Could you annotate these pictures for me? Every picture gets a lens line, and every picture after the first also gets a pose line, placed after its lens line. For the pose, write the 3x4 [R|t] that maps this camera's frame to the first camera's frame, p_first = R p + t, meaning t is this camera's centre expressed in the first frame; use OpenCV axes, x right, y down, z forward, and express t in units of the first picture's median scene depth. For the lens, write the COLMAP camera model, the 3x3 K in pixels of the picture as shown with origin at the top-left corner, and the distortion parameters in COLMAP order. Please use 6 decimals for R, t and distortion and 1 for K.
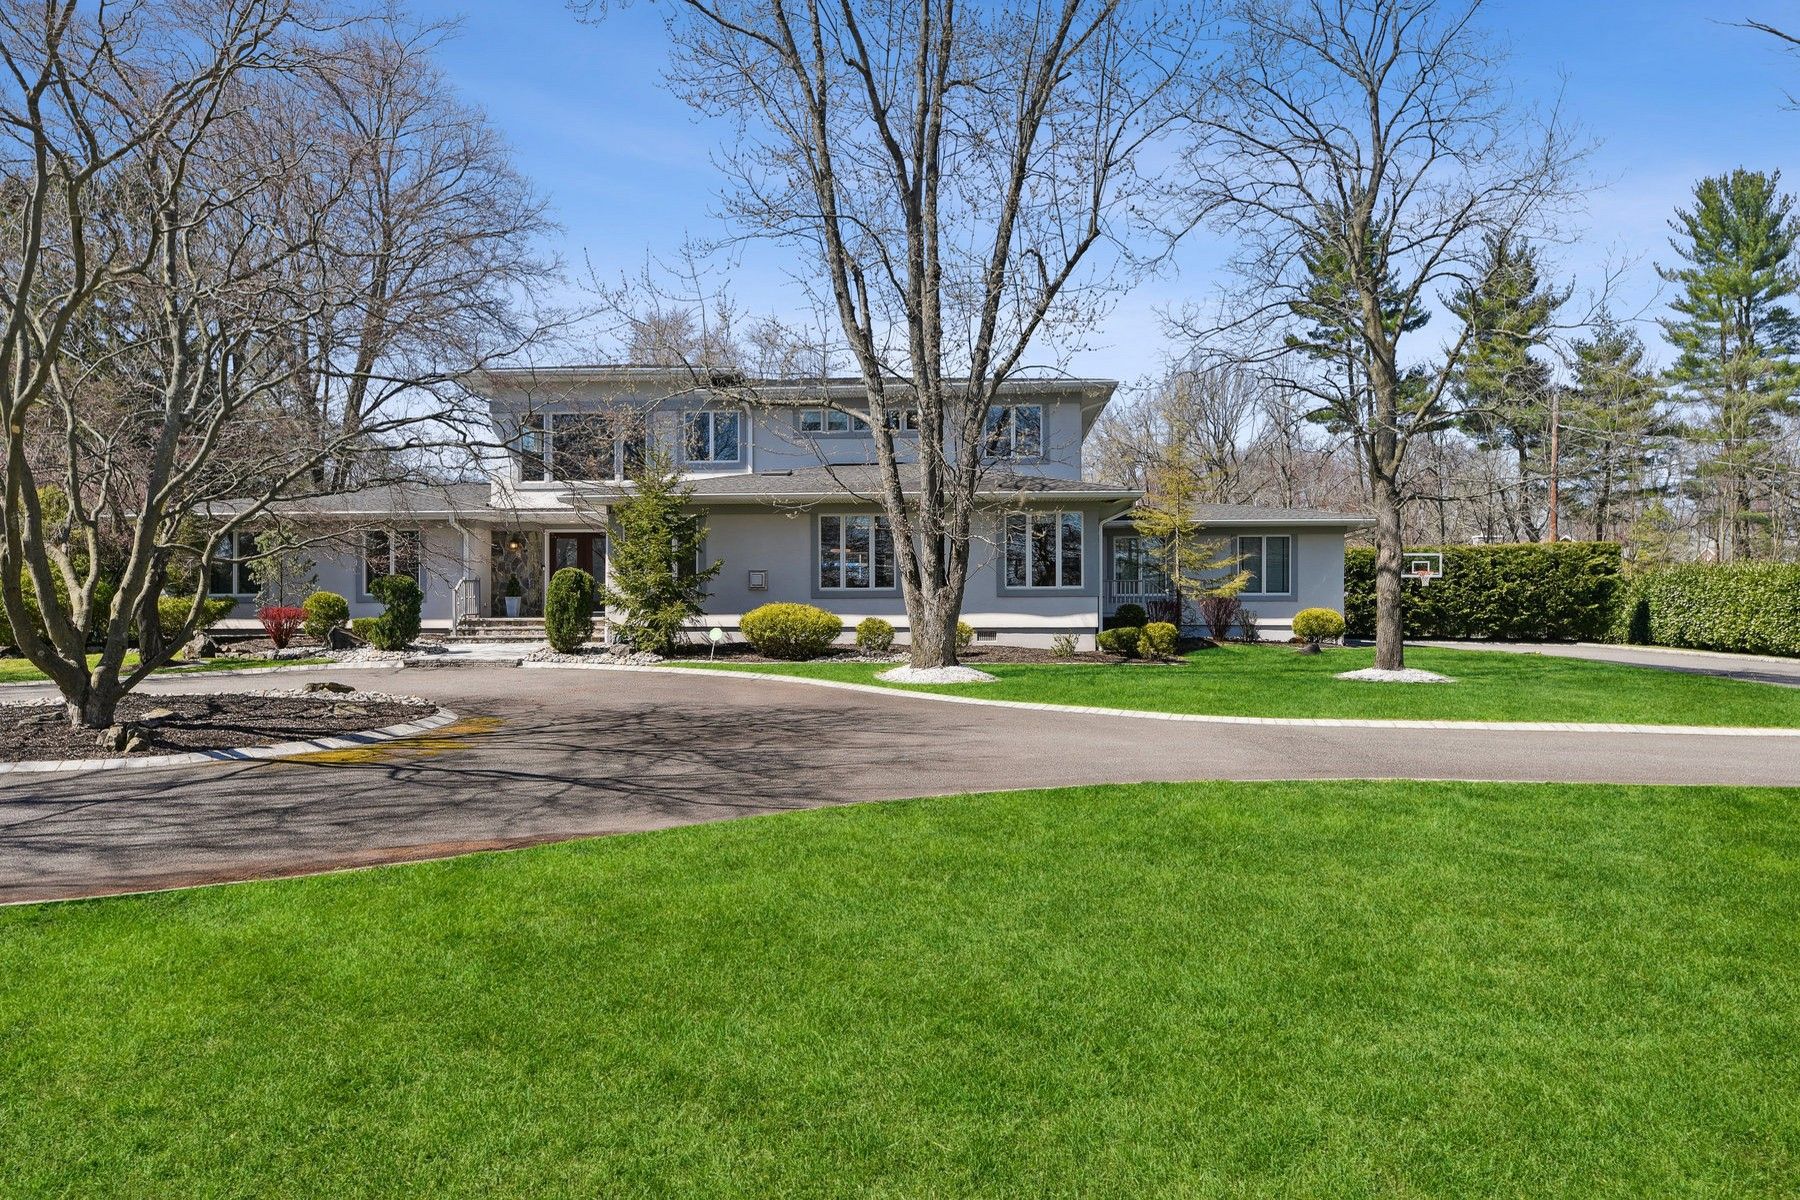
lens RADIAL K [[1171.9, 0, 901.6], [0, 1171.9, 600.2], [0, 0, 1]] dist [0.010798, -0.000159]
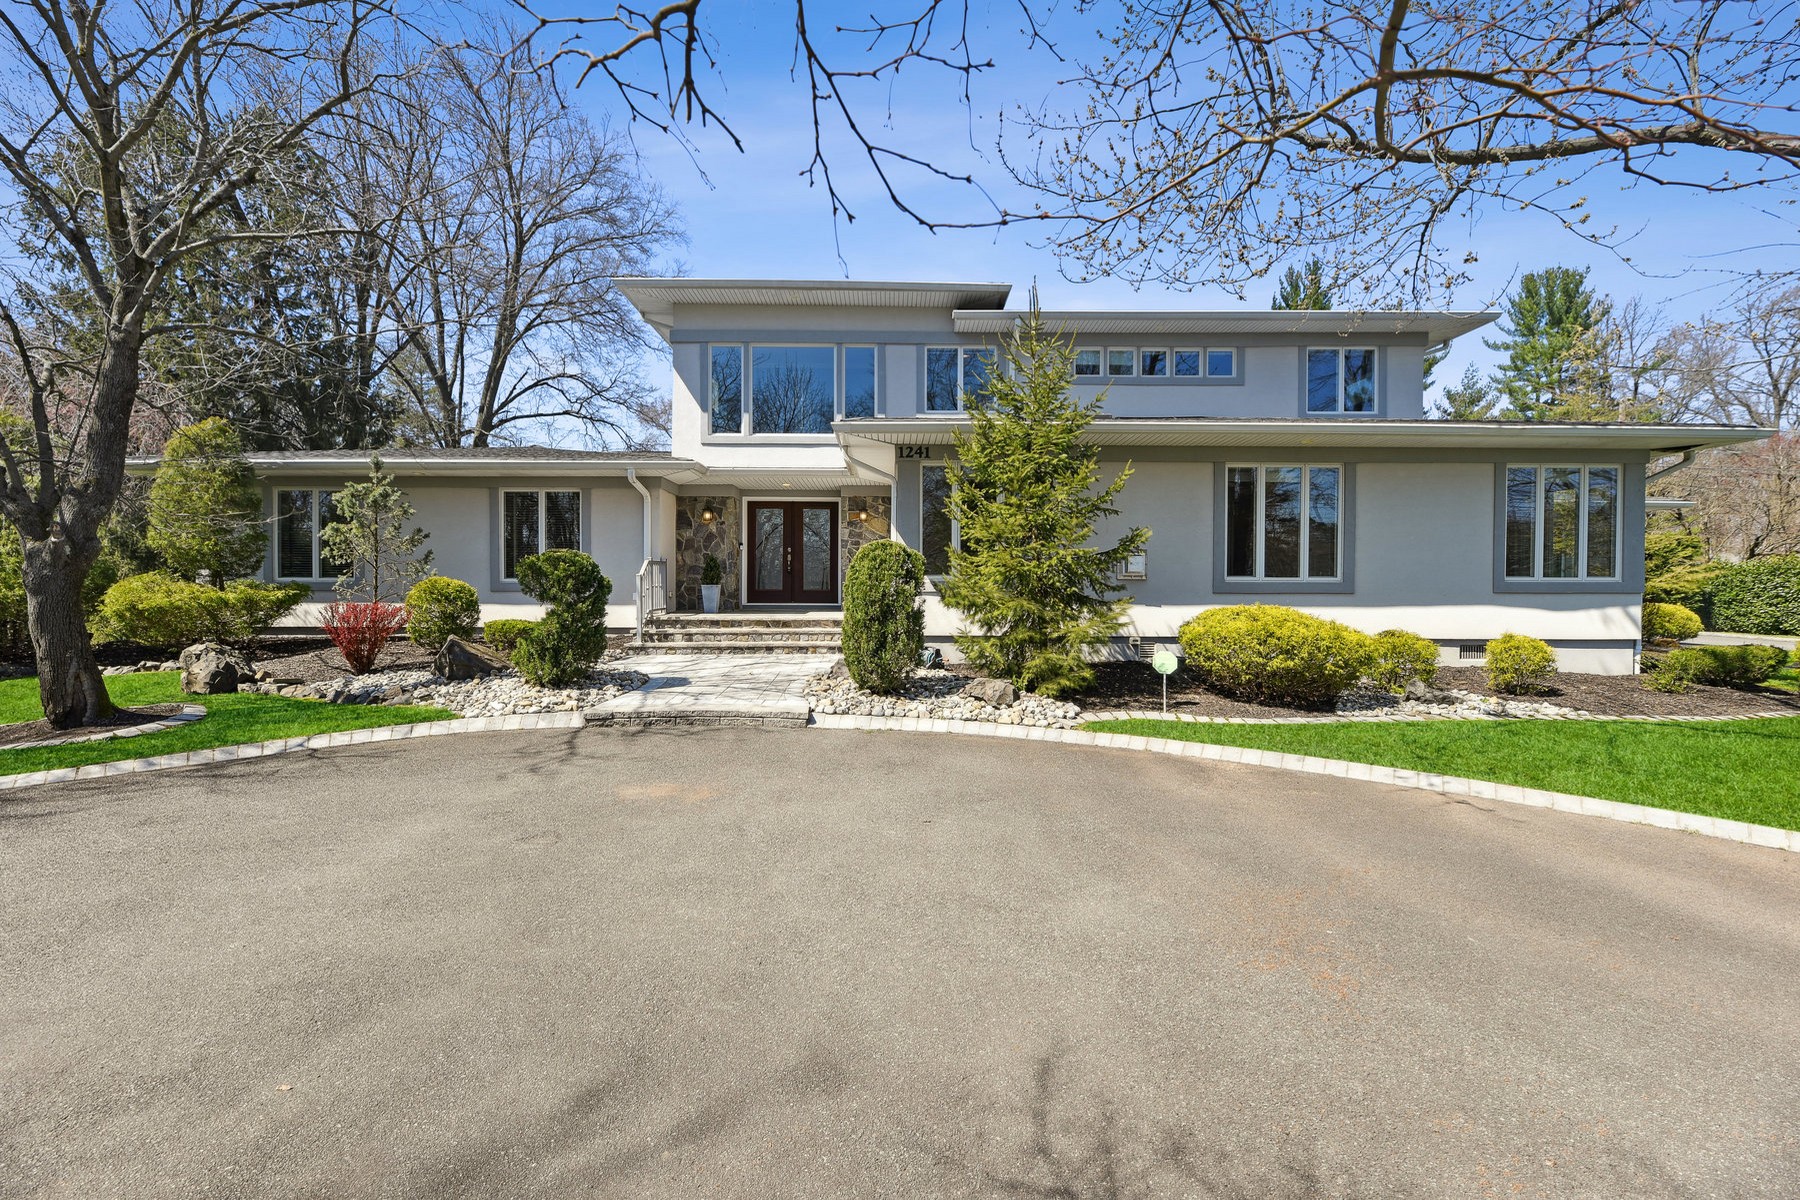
lens RADIAL K [[752.8, 0, 893.7], [0, 752.8, 596.3], [0, 0, 1]] dist [0.000039, 0.000626]
pose [[0.998354, 0.007179, 0.056900, -0.241084], [-0.008350, 0.999758, 0.020371, -0.006236], [-0.056740, -0.020812, 0.998172, 0.519382]]
